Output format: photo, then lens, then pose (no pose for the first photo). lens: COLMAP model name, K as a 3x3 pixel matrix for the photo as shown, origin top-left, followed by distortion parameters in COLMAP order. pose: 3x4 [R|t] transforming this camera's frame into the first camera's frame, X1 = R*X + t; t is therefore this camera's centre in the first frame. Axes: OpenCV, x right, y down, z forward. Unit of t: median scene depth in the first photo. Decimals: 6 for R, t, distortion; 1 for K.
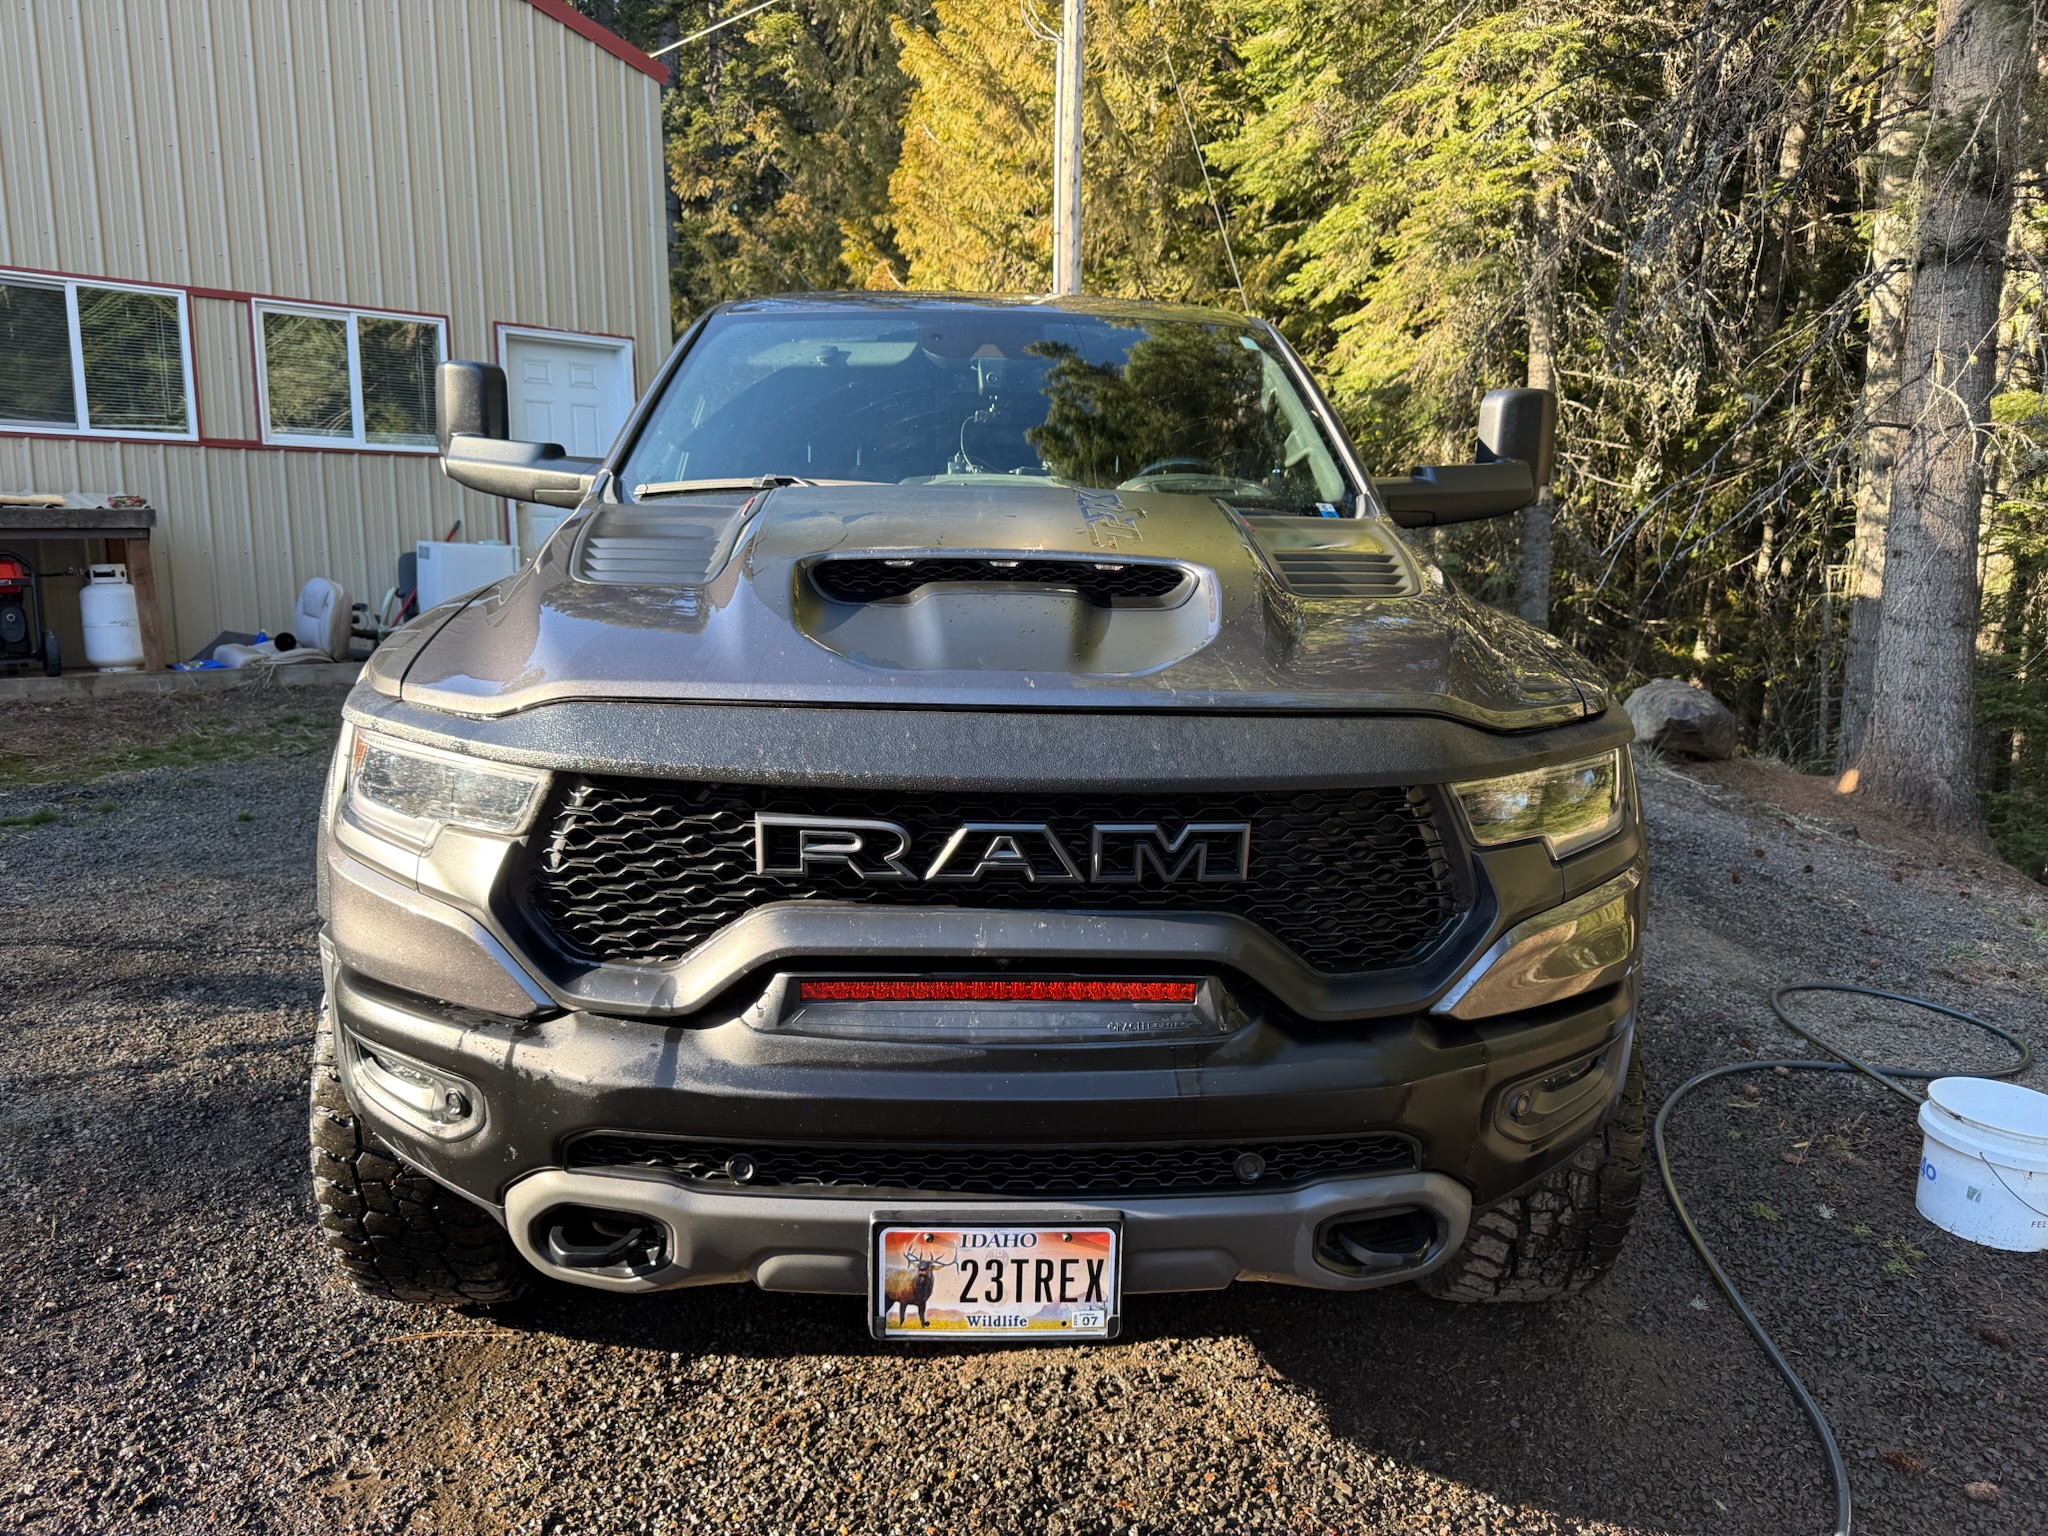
lens RADIAL K [[1422.8, 0, 1050.0], [0, 1422.8, 778.8], [0, 0, 1]] dist [0.127968, -0.175386]
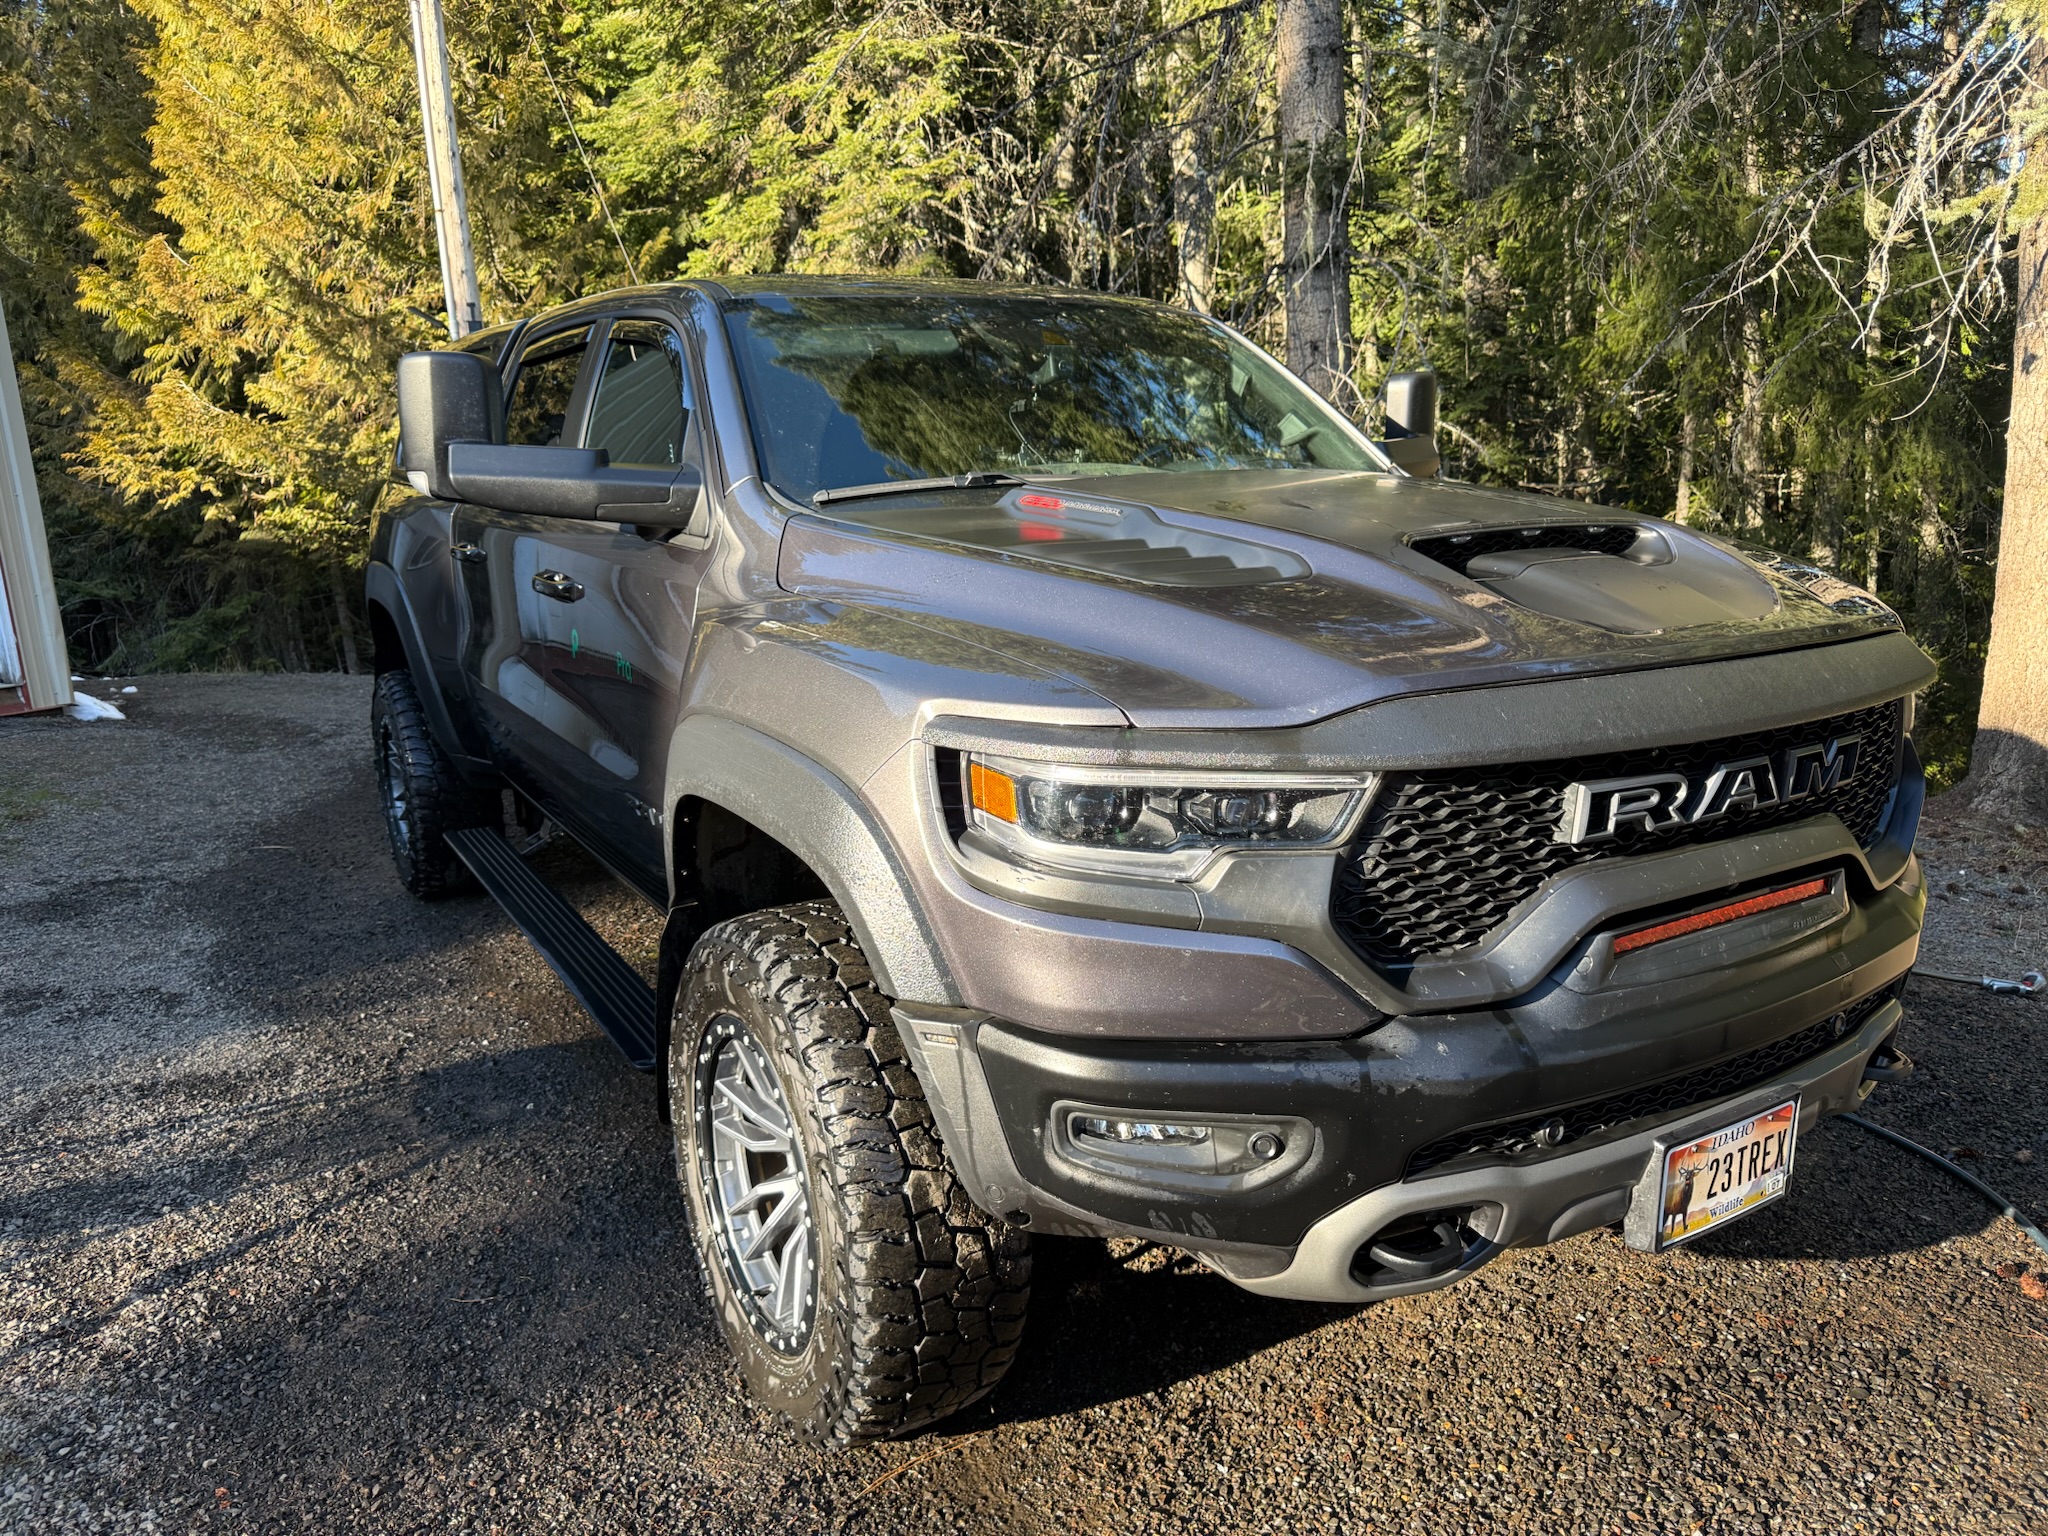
lens RADIAL K [[1436.5, 0, 1033.7], [0, 1436.5, 766.9], [0, 0, 1]] dist [0.039327, -0.039756]
pose [[0.875514, -0.141471, 0.462019, -0.979410], [0.141501, 0.989327, 0.034792, -0.075967], [-0.462010, 0.034915, 0.886187, 0.245317]]
